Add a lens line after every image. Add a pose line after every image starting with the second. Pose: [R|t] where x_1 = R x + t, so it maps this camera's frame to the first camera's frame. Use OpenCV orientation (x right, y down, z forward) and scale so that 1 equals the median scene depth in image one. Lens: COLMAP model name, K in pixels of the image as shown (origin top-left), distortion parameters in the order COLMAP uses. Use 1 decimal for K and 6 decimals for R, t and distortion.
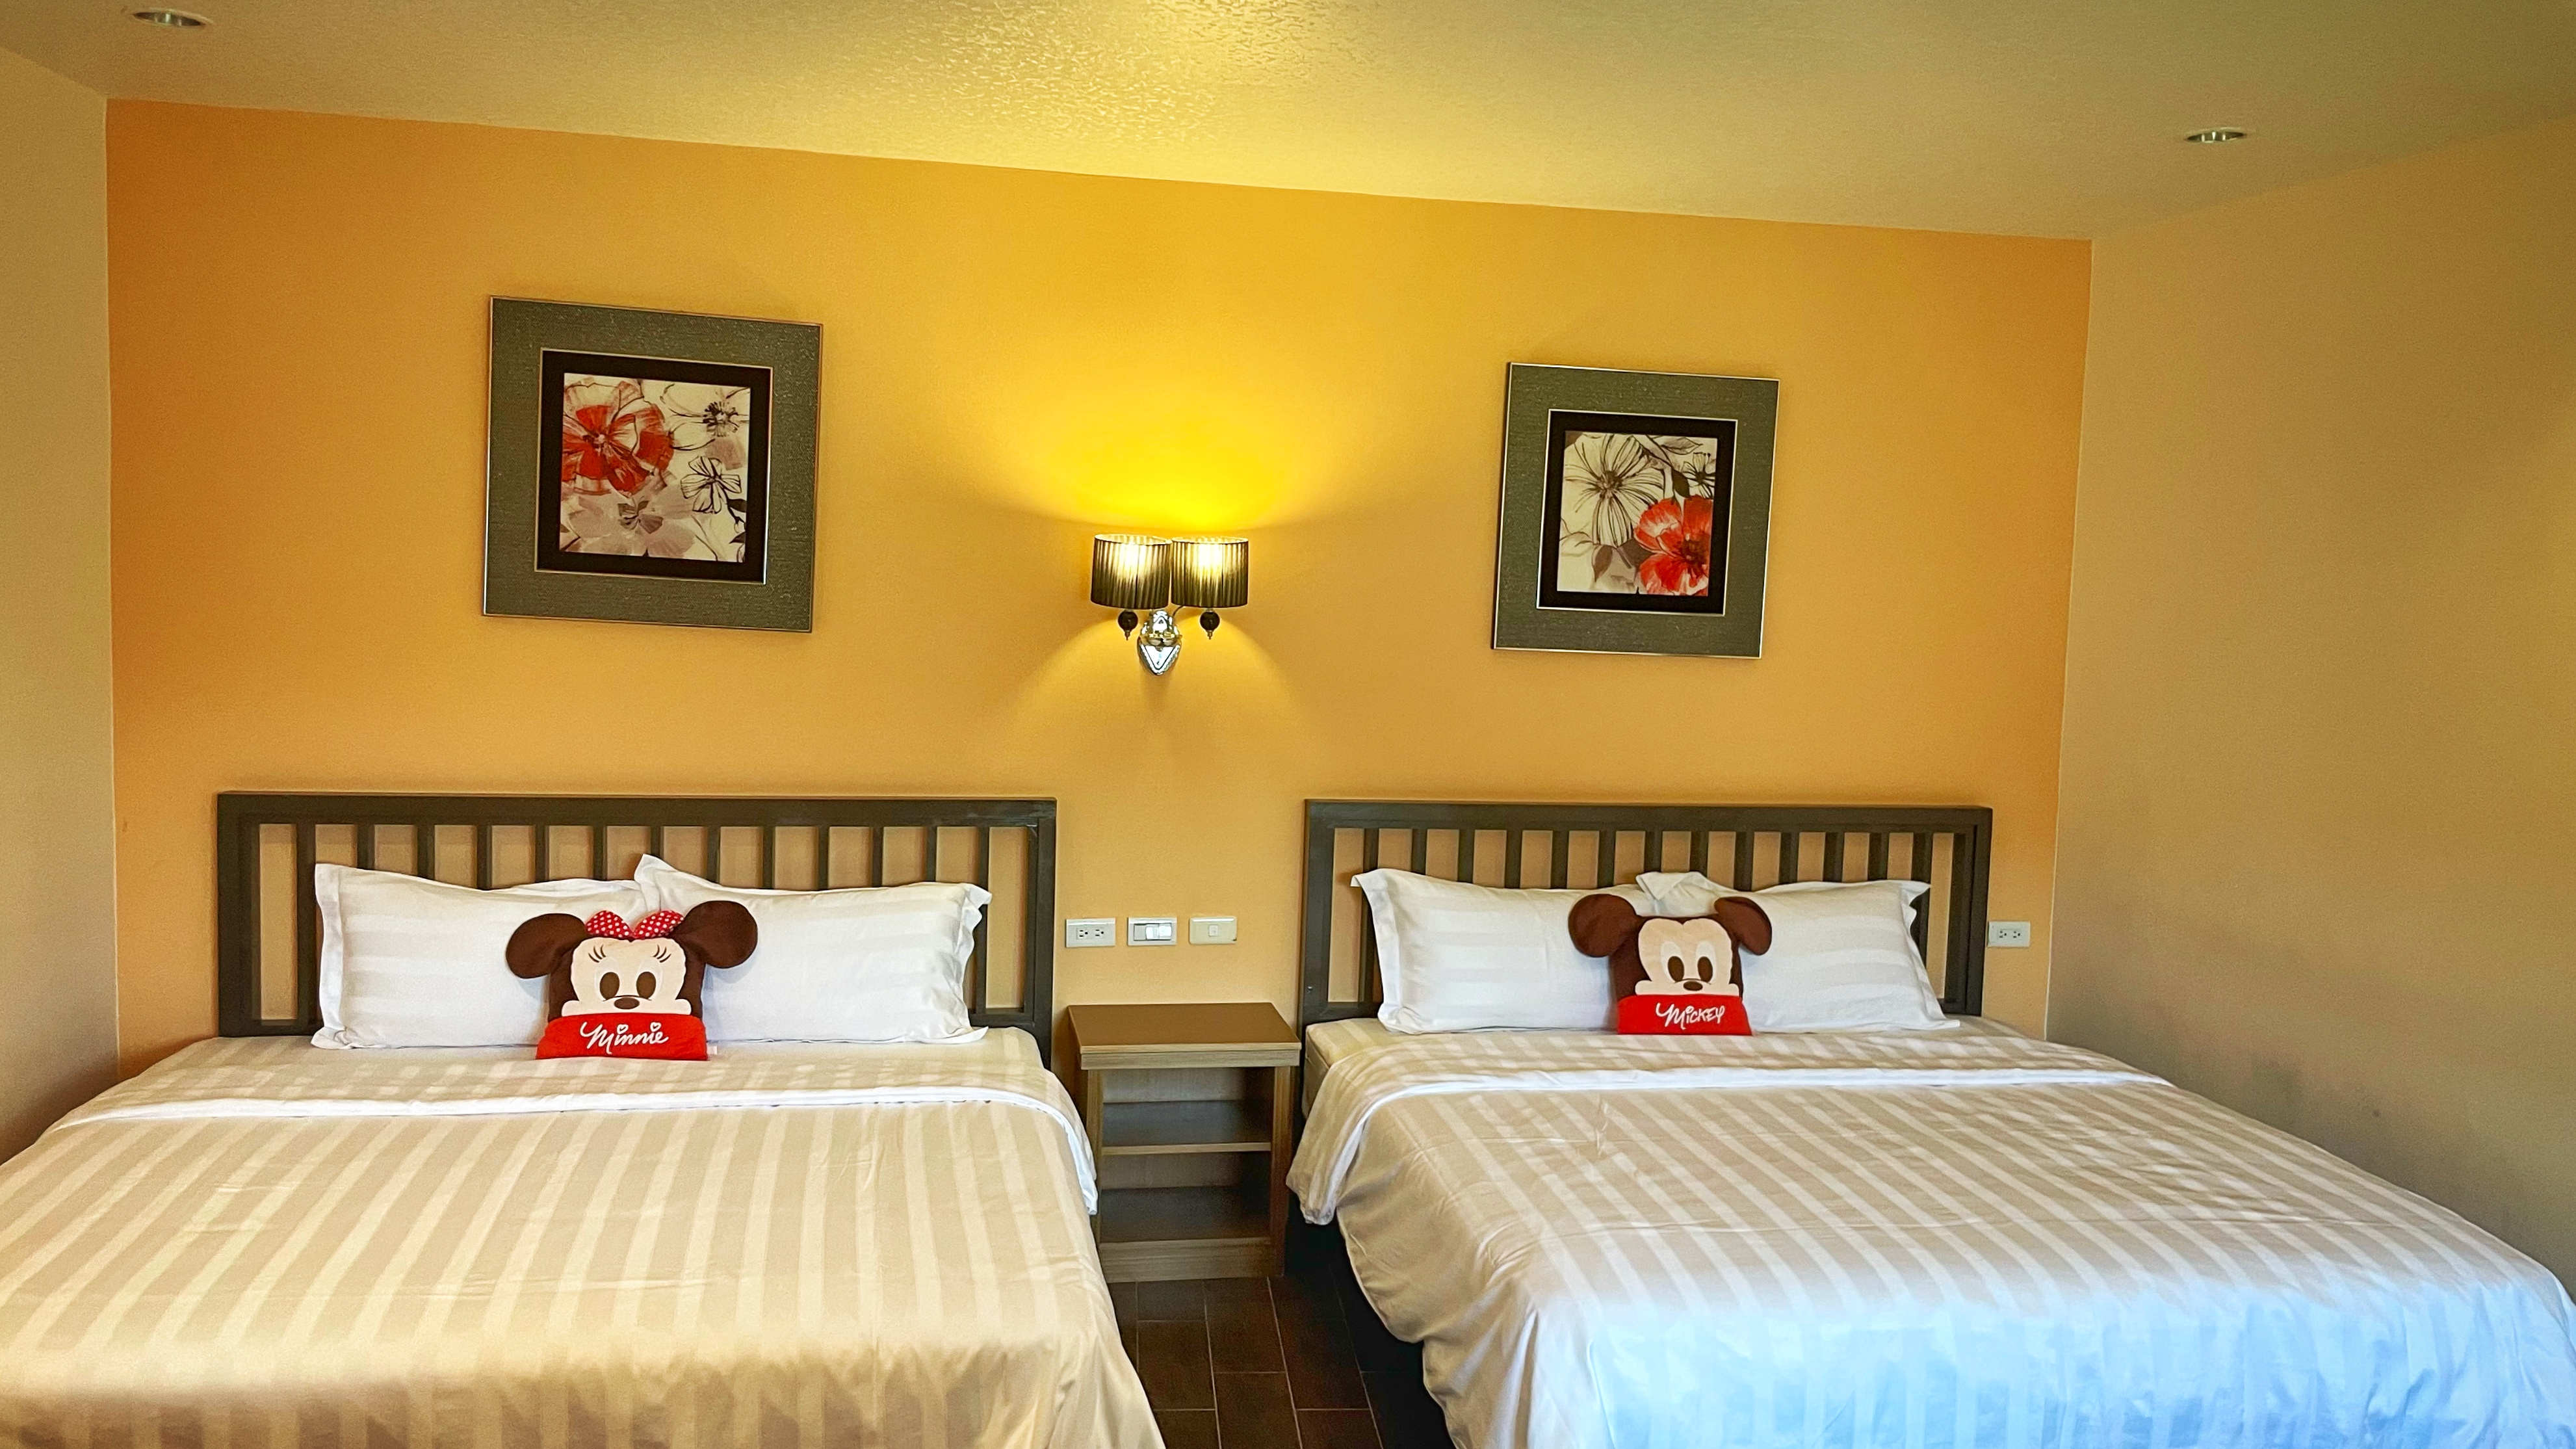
lens RADIAL K [[1959.7, 0, 1289.7], [0, 1959.7, 723.5], [0, 0, 1]] dist [0.097996, -0.139450]
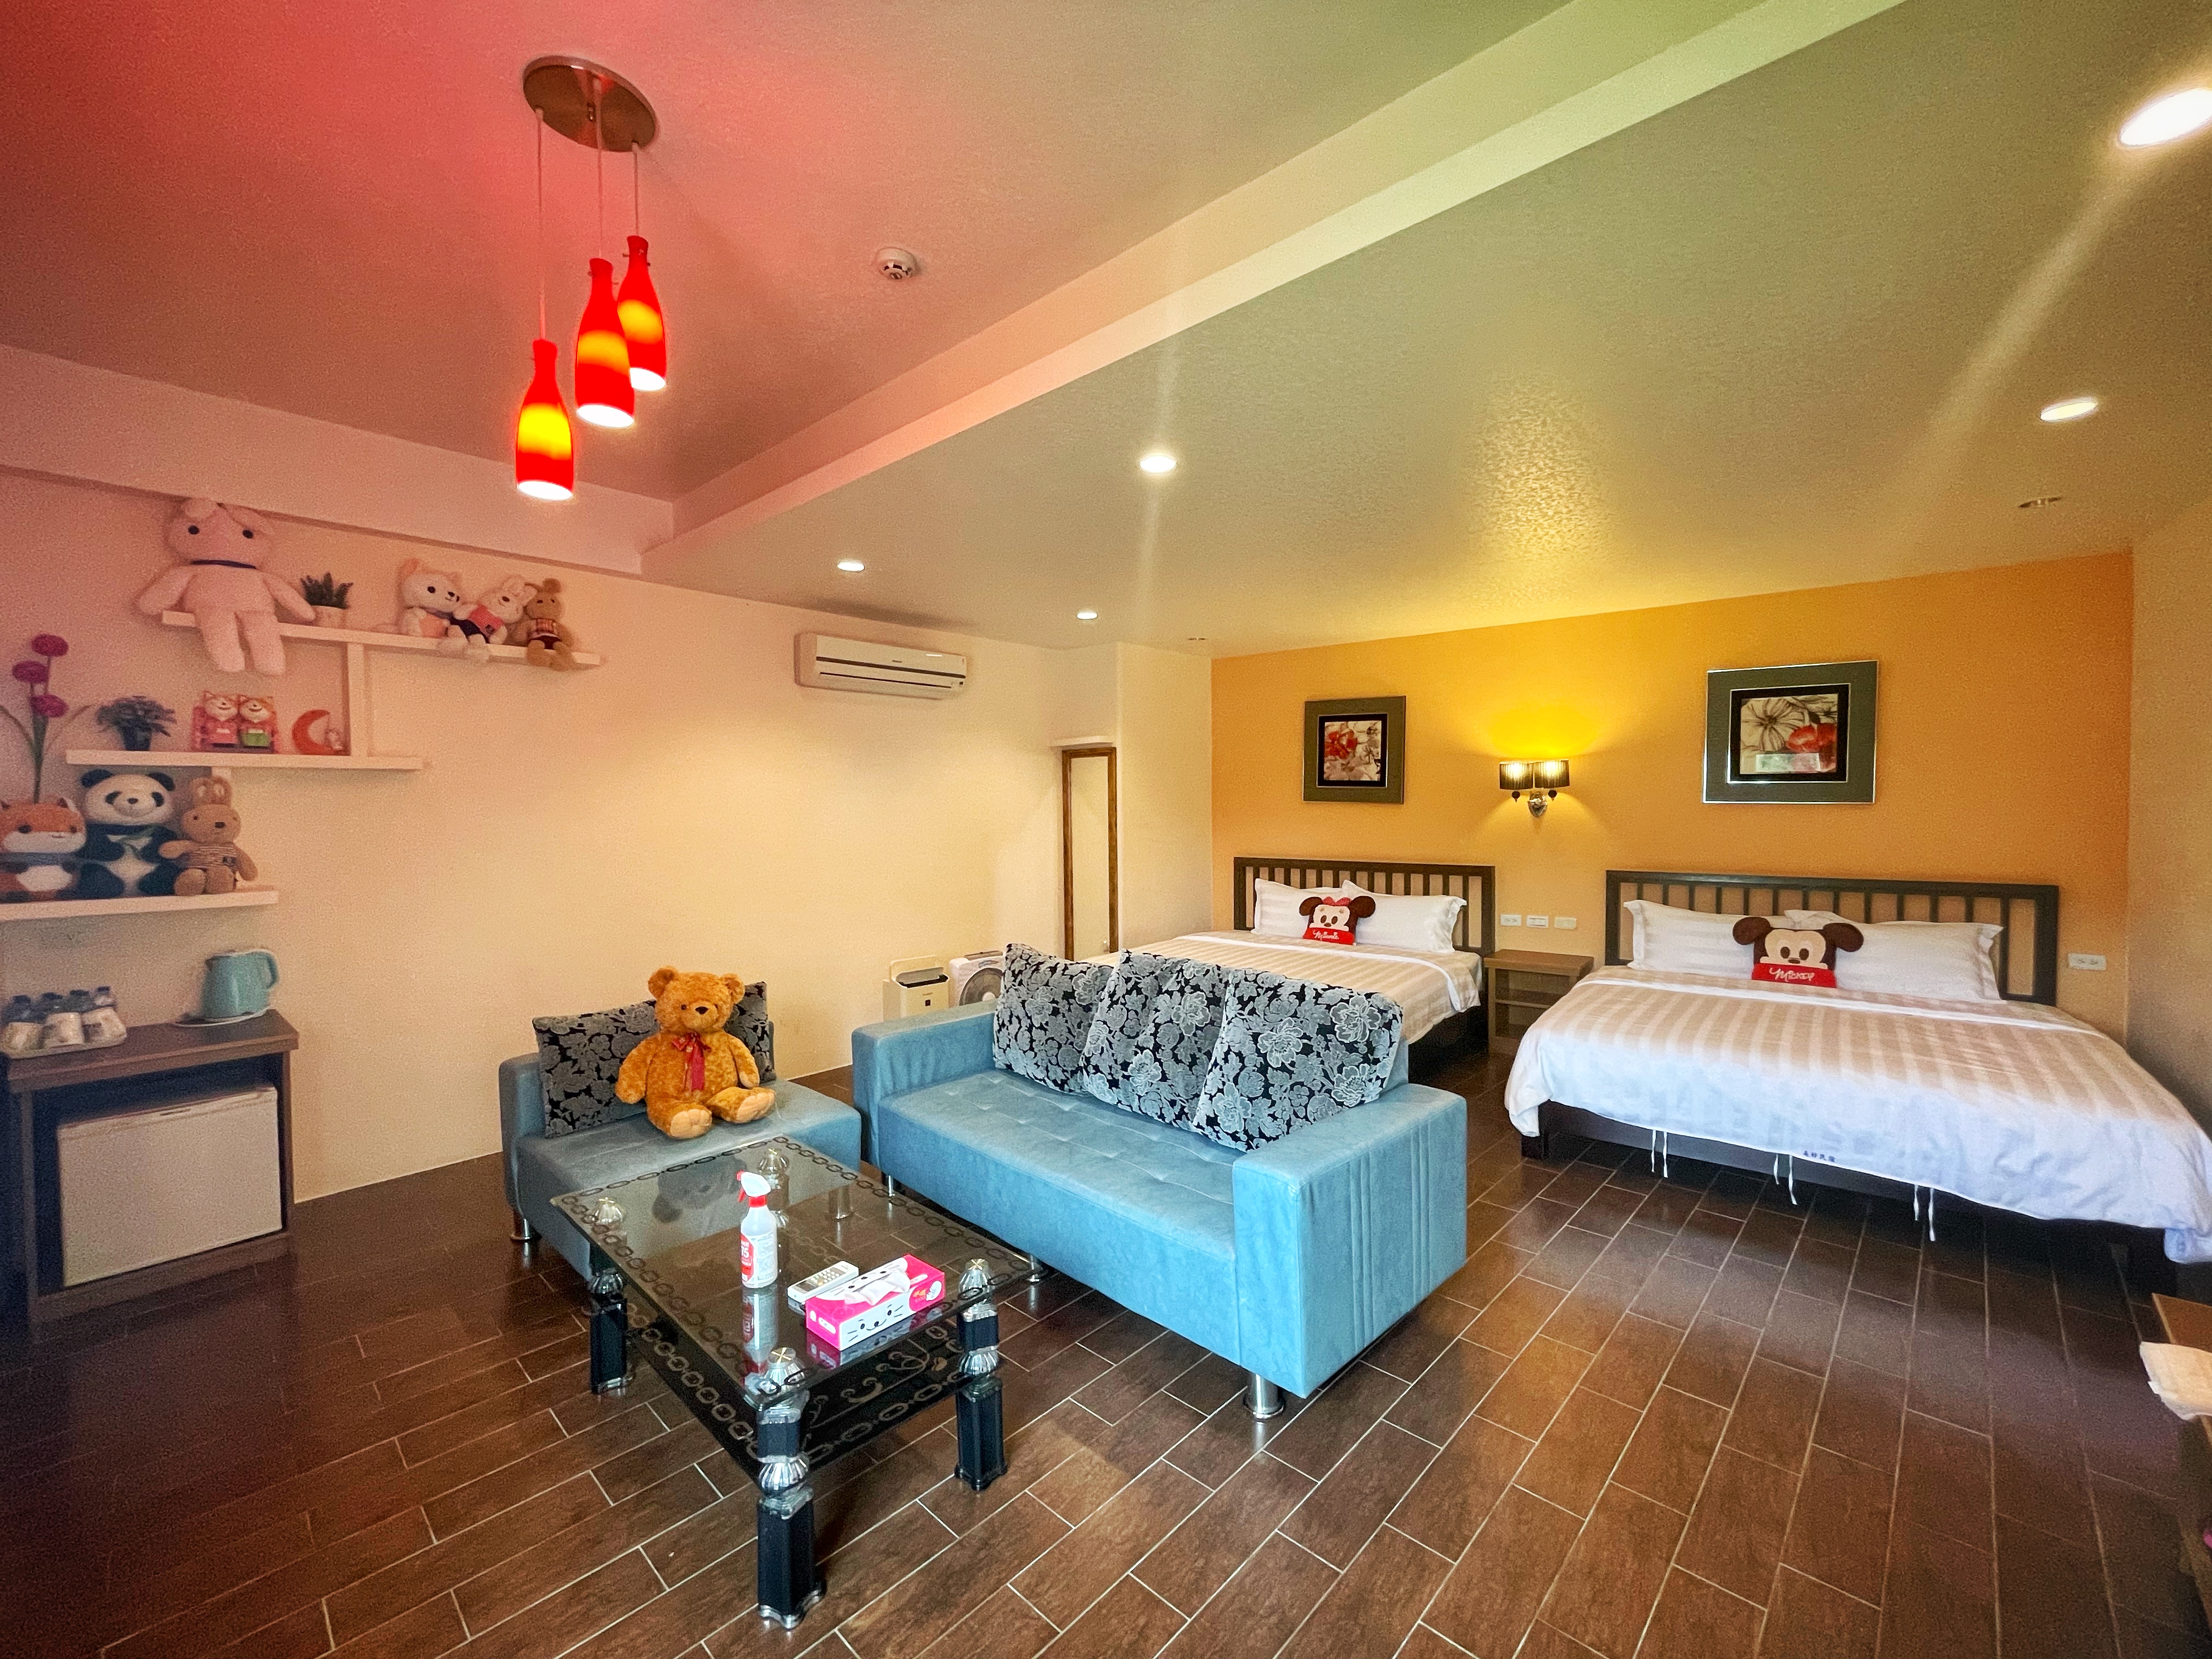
lens RADIAL K [[890.8, 0, 1106.0], [0, 890.8, 829.5], [0, 0, 1]] dist [0.000333, 0.000003]
pose [[0.659404, -0.014196, -0.751655, 0.433761], [-0.034032, 0.998233, -0.048708, 0.066543], [0.751018, 0.057699, 0.657756, -0.153325]]
